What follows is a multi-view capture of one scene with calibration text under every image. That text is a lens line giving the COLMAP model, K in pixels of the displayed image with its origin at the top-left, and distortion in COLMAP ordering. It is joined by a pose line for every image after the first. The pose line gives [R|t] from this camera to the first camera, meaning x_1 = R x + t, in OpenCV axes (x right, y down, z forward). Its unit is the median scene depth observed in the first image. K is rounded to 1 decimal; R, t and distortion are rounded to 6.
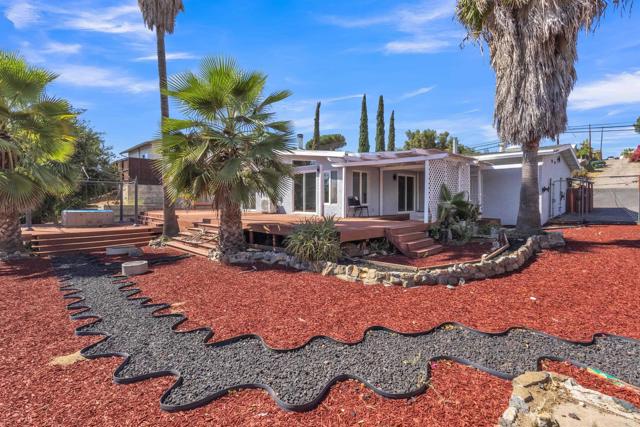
lens RADIAL K [[292.5, 0, 320.0], [0, 292.5, 207.5], [0, 0, 1]] dist [0.004359, 0.000486]
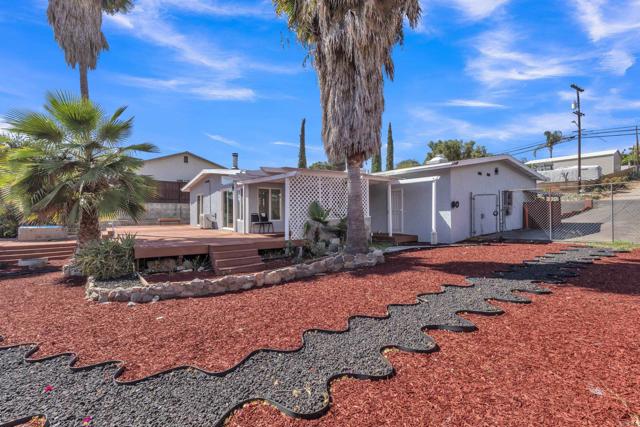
lens RADIAL K [[292.5, 0, 321.0], [0, 292.5, 215.4], [0, 0, 1]] dist [0.004359, 0.000486]
pose [[0.989555, -0.005729, -0.144040, 0.476297], [0.002959, 0.999807, -0.019440, -0.008698], [0.144123, 0.018810, 0.989381, 0.018625]]
